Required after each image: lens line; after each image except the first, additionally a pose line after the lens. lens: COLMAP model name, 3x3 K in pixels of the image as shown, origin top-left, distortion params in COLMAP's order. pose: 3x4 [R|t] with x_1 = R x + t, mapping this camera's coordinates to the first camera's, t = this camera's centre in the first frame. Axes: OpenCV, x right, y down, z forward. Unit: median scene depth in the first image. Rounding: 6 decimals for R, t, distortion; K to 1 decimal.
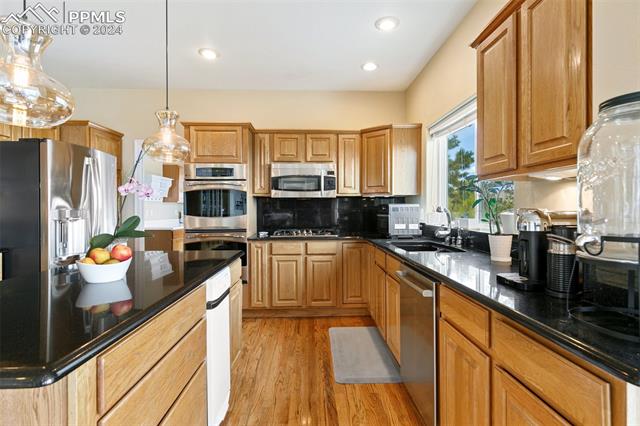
lens RADIAL K [[325.4, 0, 320.0], [0, 325.4, 213.0], [0, 0, 1]] dist [-0.000204, -0.000001]
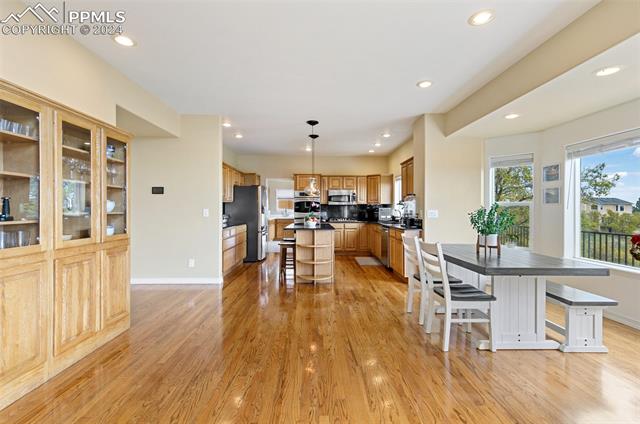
lens RADIAL K [[291.8, 0, 320.2], [0, 291.8, 211.0], [0, 0, 1]] dist [0.000884, -0.000103]
pose [[0.999966, 0.005077, -0.006545, -0.199546], [-0.005114, 0.999971, -0.005615, 0.009679], [0.006517, 0.005648, 0.999963, -1.106989]]
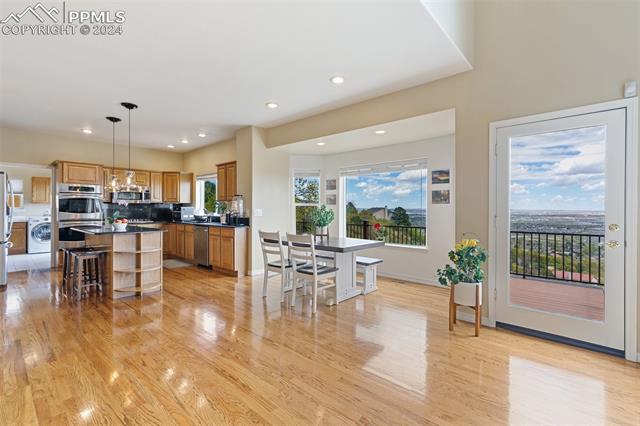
lens RADIAL K [[287.1, 0, 320.7], [0, 287.1, 209.3], [0, 0, 1]] dist [0.001525, -0.000140]
pose [[0.684403, 0.003932, 0.729093, -0.555972], [0.003587, 0.999955, -0.008760, 0.009463], [-0.729095, 0.008611, 0.684358, -1.065888]]
